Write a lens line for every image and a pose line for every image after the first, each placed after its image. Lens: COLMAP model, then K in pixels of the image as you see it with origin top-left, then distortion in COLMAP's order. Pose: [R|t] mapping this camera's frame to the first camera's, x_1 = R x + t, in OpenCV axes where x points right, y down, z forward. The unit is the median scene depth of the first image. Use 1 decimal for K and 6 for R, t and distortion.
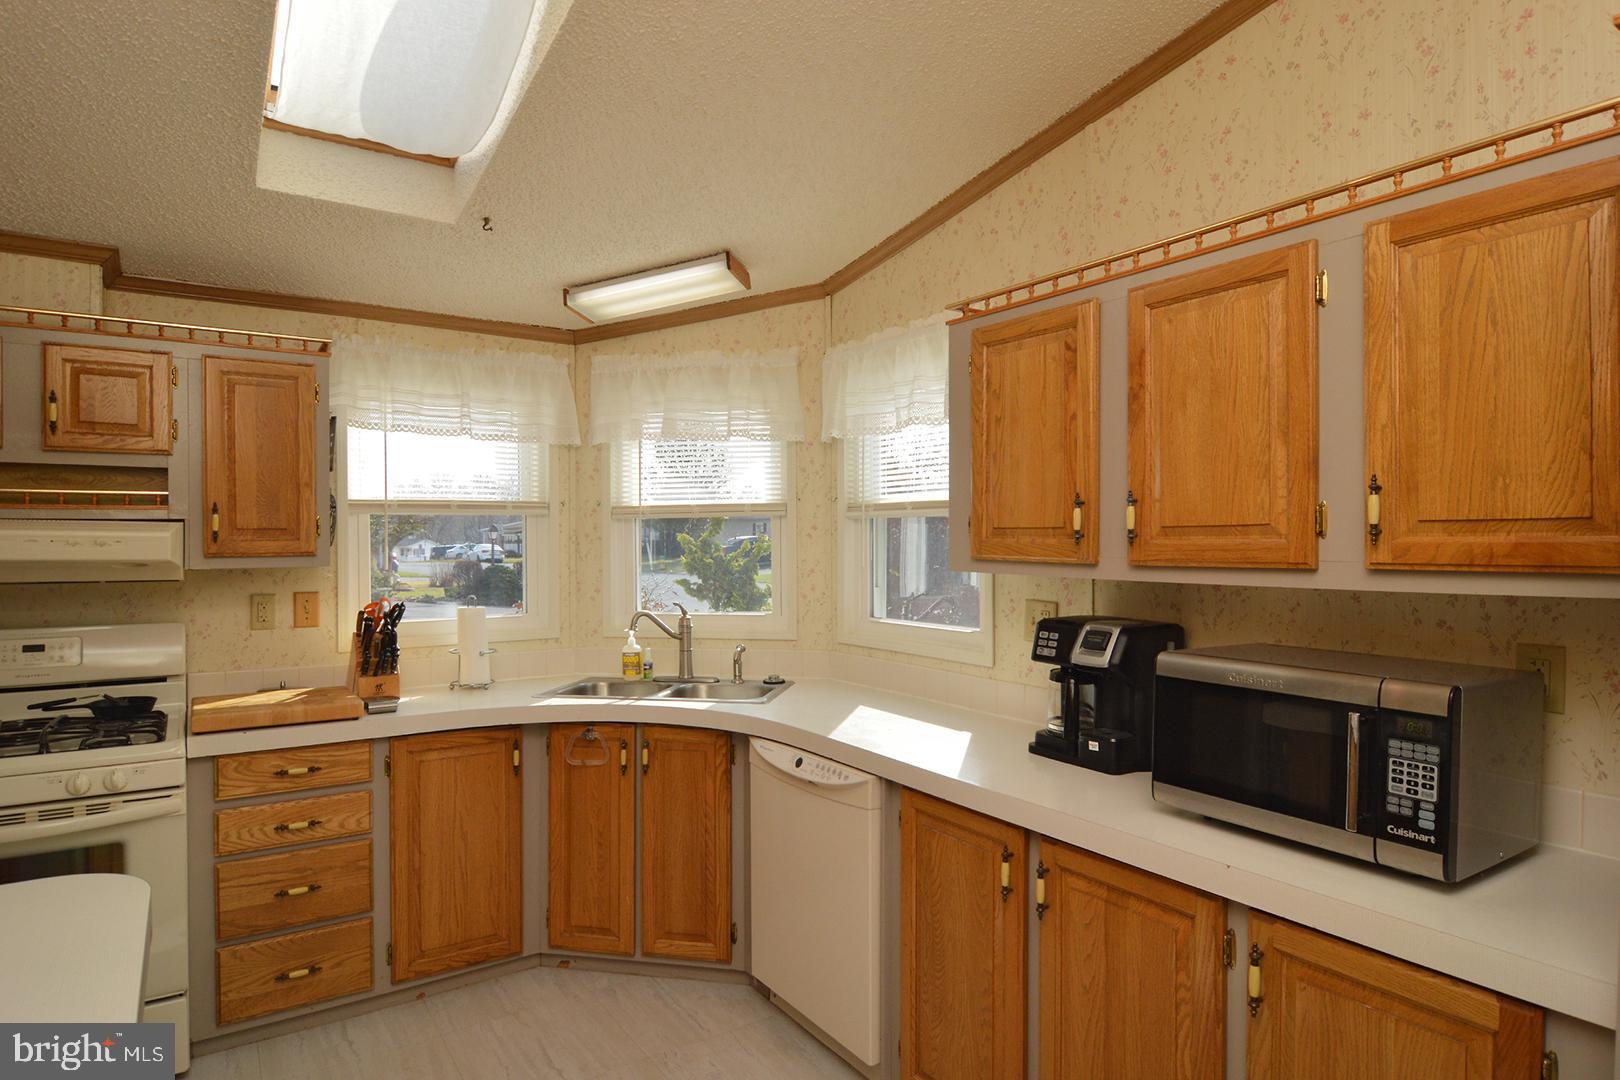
lens RADIAL K [[876.1, 0, 782.9], [0, 876.1, 543.9], [0, 0, 1]] dist [-0.014940, -0.006551]
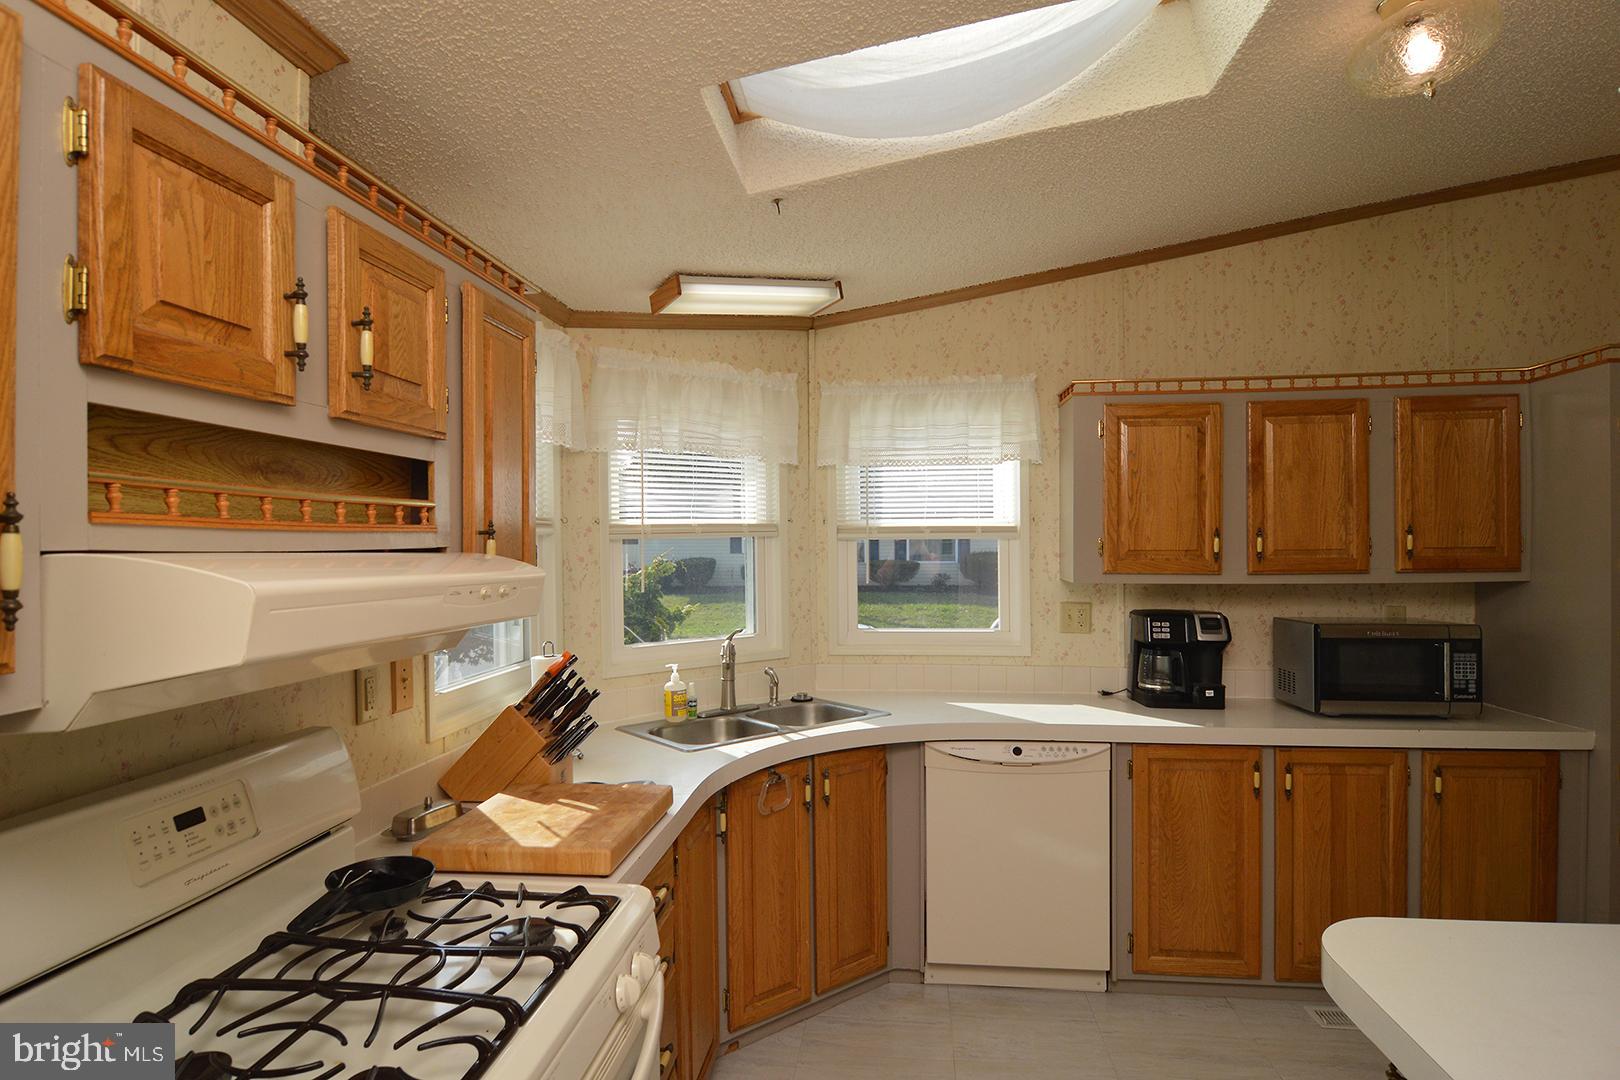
lens RADIAL K [[876.1, 0, 779.7], [0, 876.1, 544.0], [0, 0, 1]] dist [-0.014940, -0.006551]
pose [[0.664874, -0.005736, 0.746934, -0.905338], [0.012301, 0.999919, -0.003271, -0.024037], [-0.746854, 0.011363, 0.664890, 0.385005]]
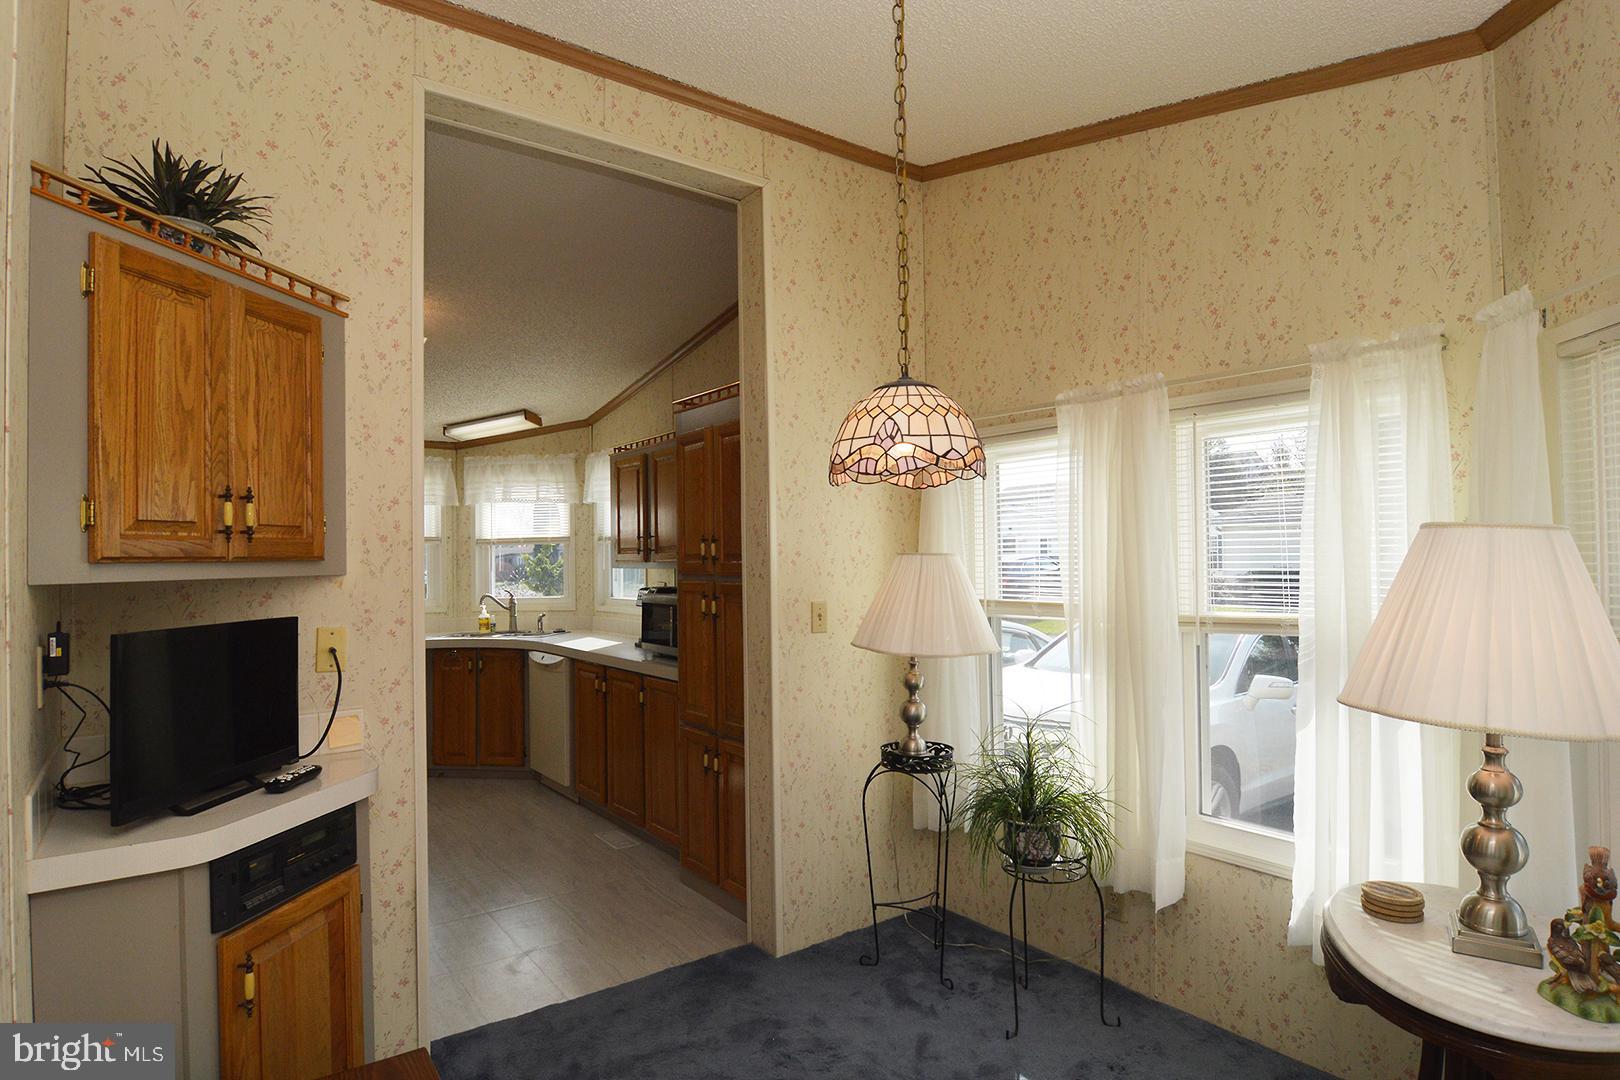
lens RADIAL K [[876.1, 0, 806.5], [0, 876.1, 542.5], [0, 0, 1]] dist [-0.014940, -0.006551]
pose [[0.998227, -0.012273, 0.058249, 0.474581], [0.013961, 0.999492, -0.028658, 0.031893], [-0.057867, 0.029421, 0.997891, -1.049024]]
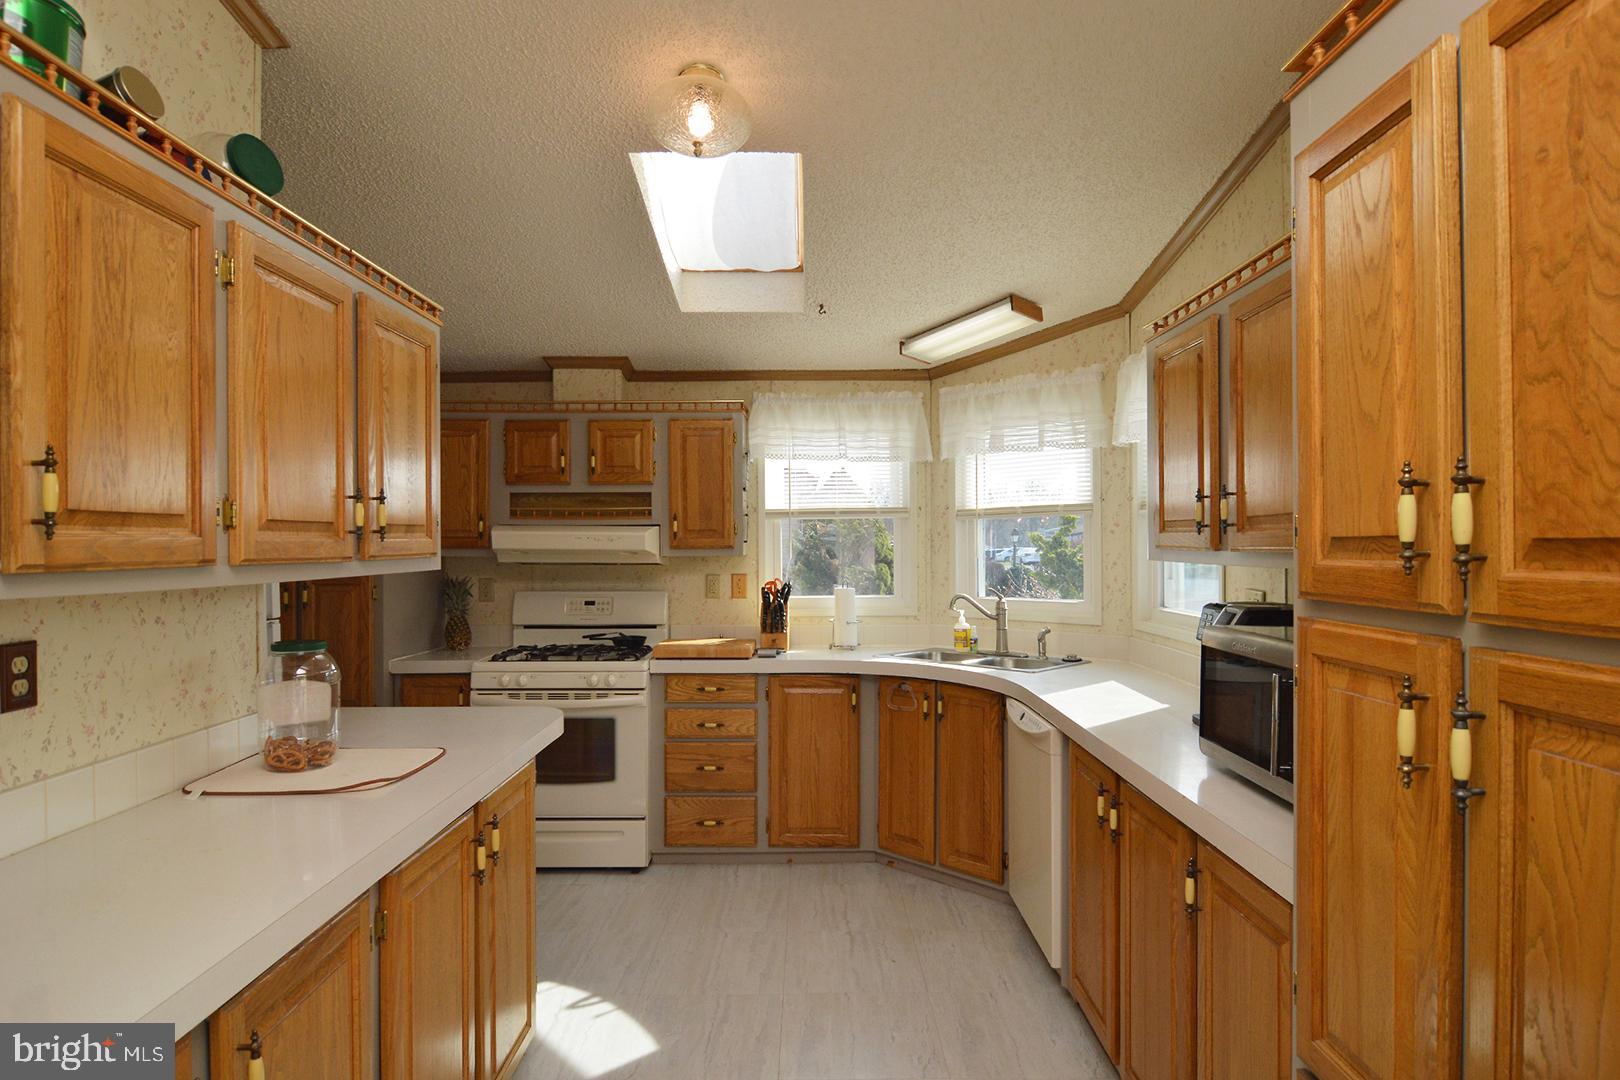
lens RADIAL K [[876.1, 0, 815.3], [0, 876.1, 544.4], [0, 0, 1]] dist [-0.014940, -0.006551]
pose [[0.833442, -0.002141, -0.552603, 0.391730], [-0.000598, 0.999988, -0.004776, 0.014059], [0.552607, 0.004311, 0.833431, -0.154372]]
